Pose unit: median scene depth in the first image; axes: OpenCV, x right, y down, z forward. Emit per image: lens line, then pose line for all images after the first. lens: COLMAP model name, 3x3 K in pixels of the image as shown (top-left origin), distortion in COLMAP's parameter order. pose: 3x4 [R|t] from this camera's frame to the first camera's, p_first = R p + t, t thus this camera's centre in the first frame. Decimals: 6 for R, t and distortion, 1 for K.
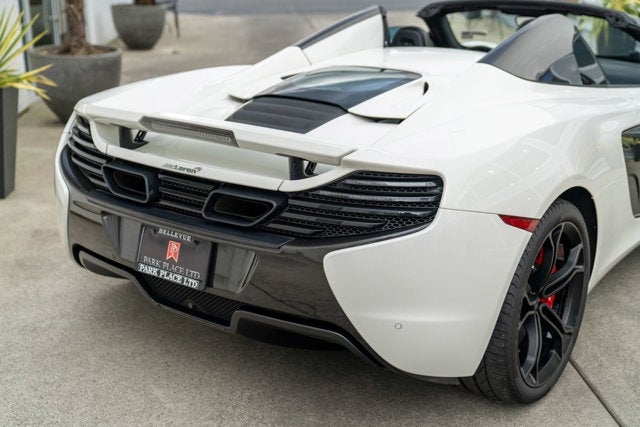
lens RADIAL K [[856.6, 0, 313.0], [0, 856.6, 219.4], [0, 0, 1]] dist [0.045008, 0.000000]
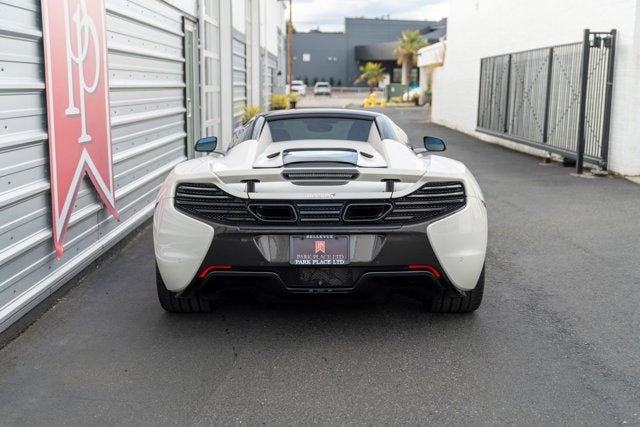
lens RADIAL K [[856.6, 0, 325.0], [0, 856.6, 215.9], [0, 0, 1]] dist [0.045008, 0.000000]
pose [[0.801294, -0.086791, 0.591942, -1.148142], [0.189320, 0.975361, -0.113268, 0.171012], [-0.567527, 0.202827, 0.797982, -0.341815]]
